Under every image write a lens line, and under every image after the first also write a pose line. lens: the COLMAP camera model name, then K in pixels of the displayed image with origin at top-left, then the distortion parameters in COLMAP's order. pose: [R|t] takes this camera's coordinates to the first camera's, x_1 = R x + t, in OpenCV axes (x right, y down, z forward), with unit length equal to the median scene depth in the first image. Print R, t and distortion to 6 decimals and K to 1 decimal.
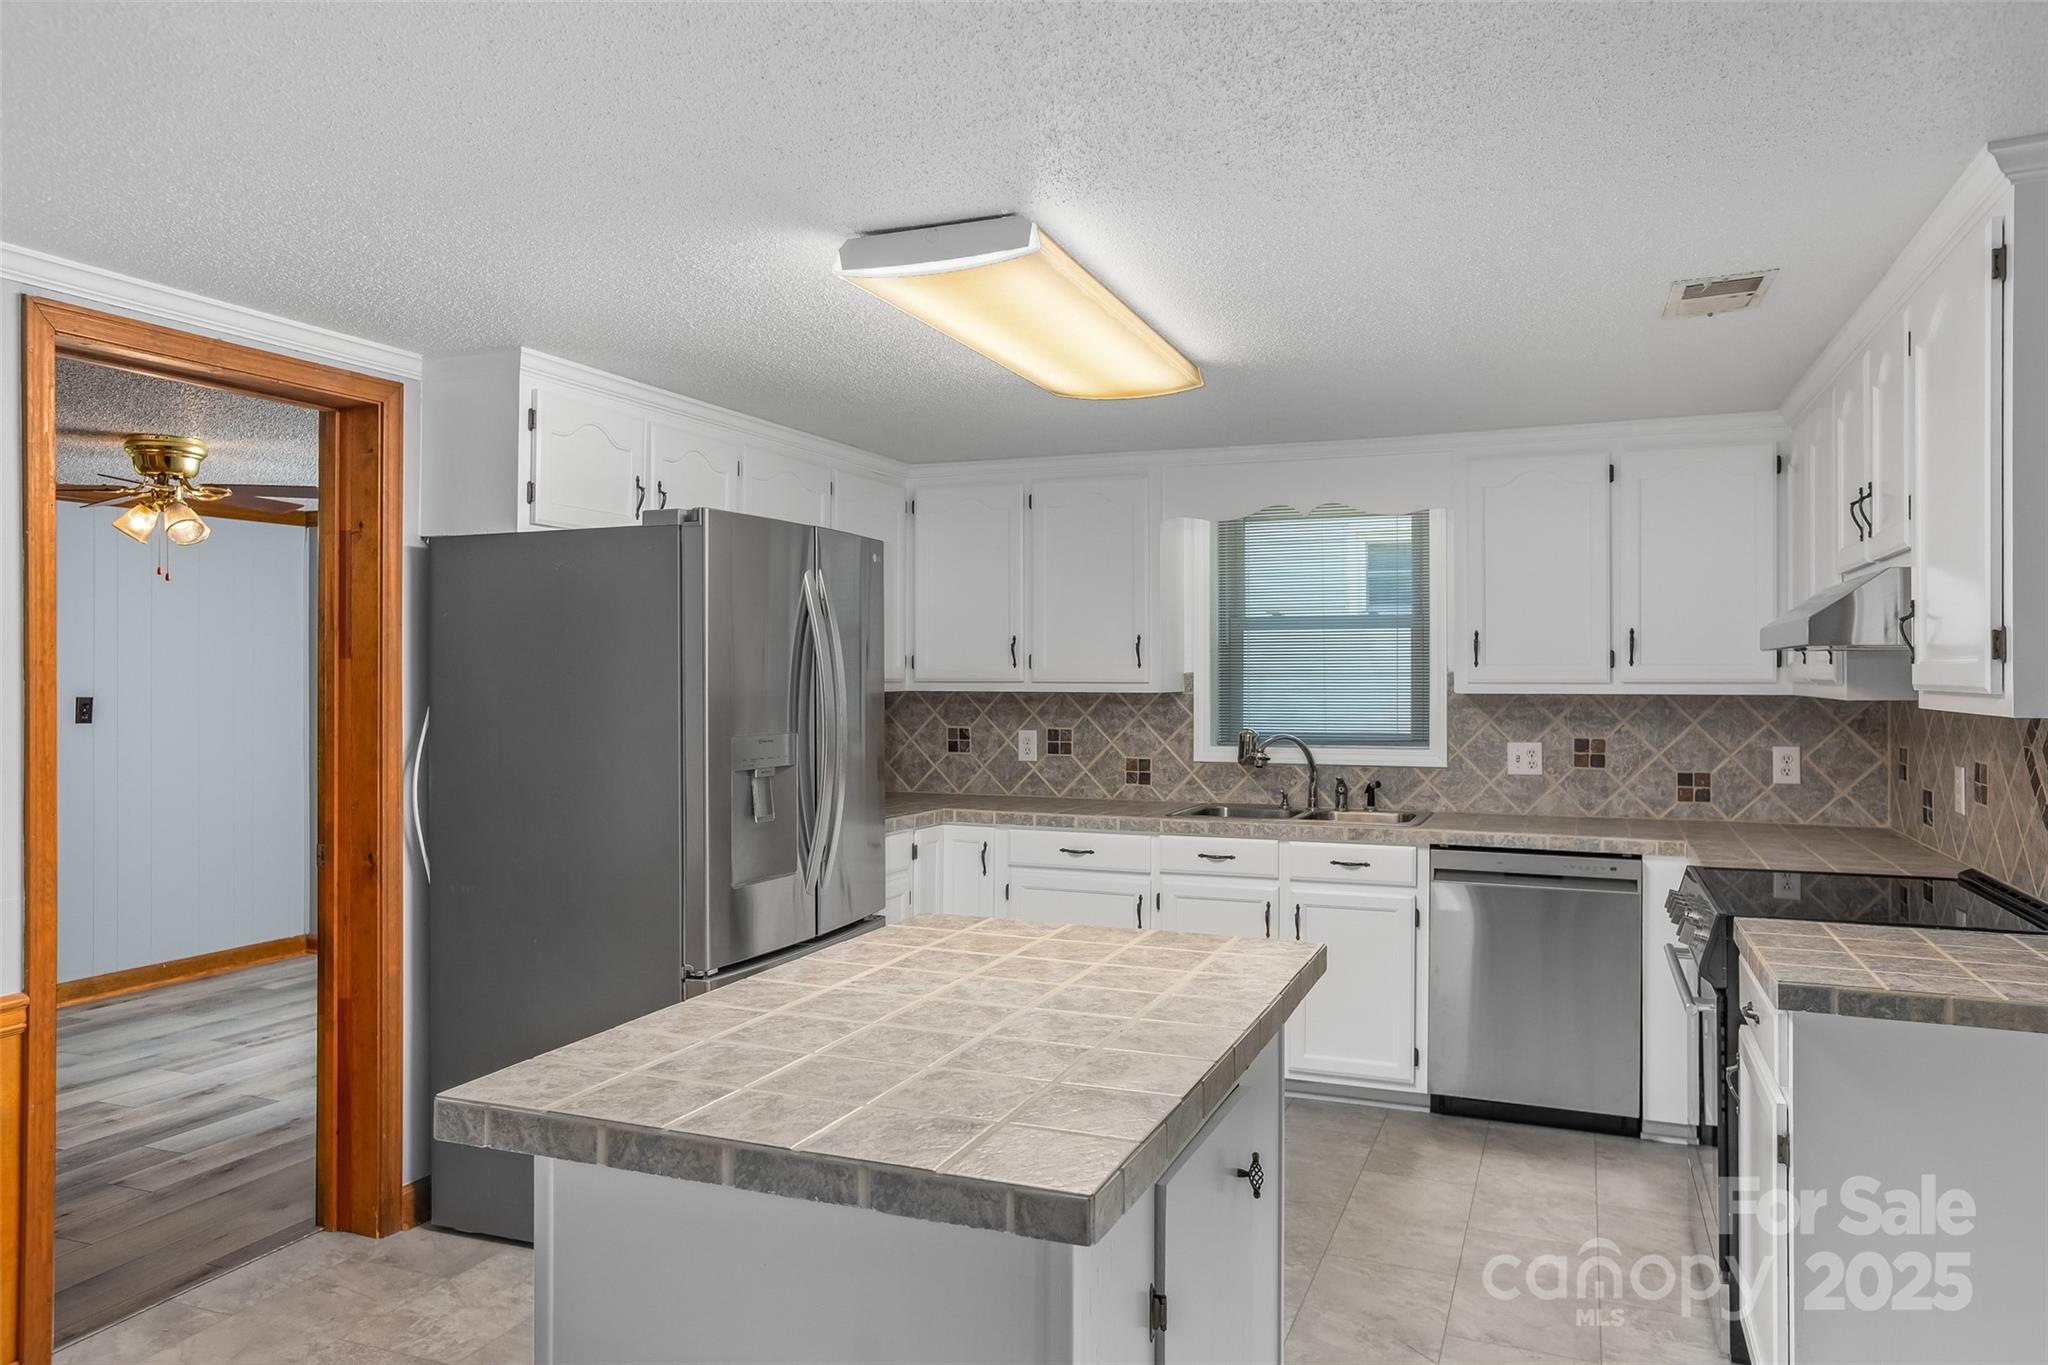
lens RADIAL K [[1325.7, 0, 1024.0], [0, 1325.7, 682.5], [0, 0, 1]] dist [-0.024479, 0.001217]
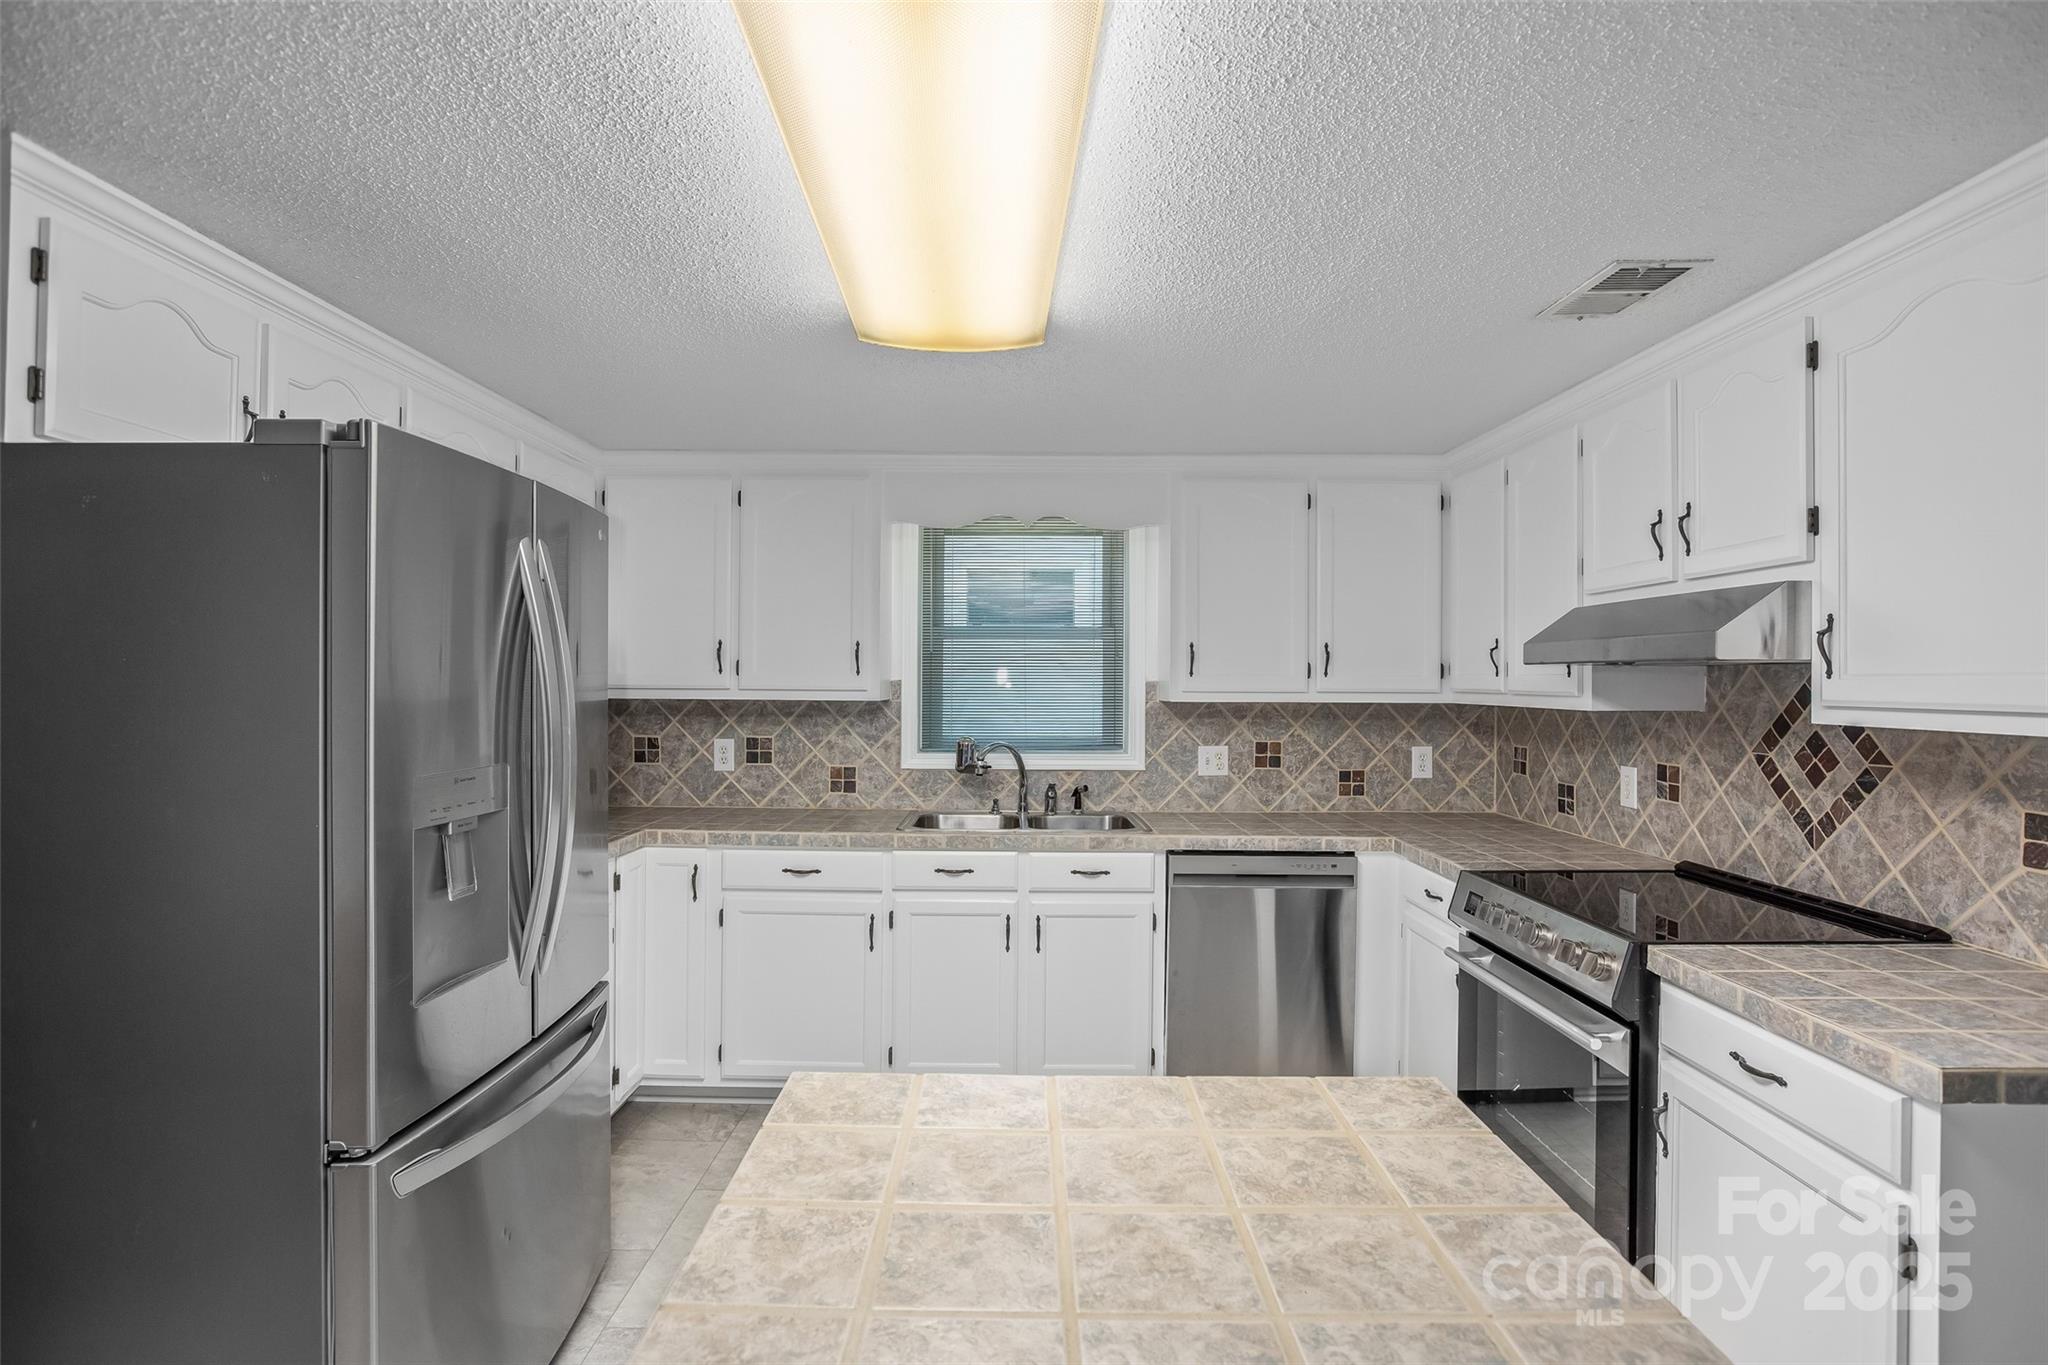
lens RADIAL K [[1022.1, 0, 1024.0], [0, 1022.1, 682.5], [0, 0, 1]] dist [-0.069931, 0.035132]
pose [[0.929800, 0.004870, 0.368032, -0.077366], [-0.003603, 0.999985, -0.004131, -0.003120], [-0.368047, 0.002515, 0.929804, 0.272594]]
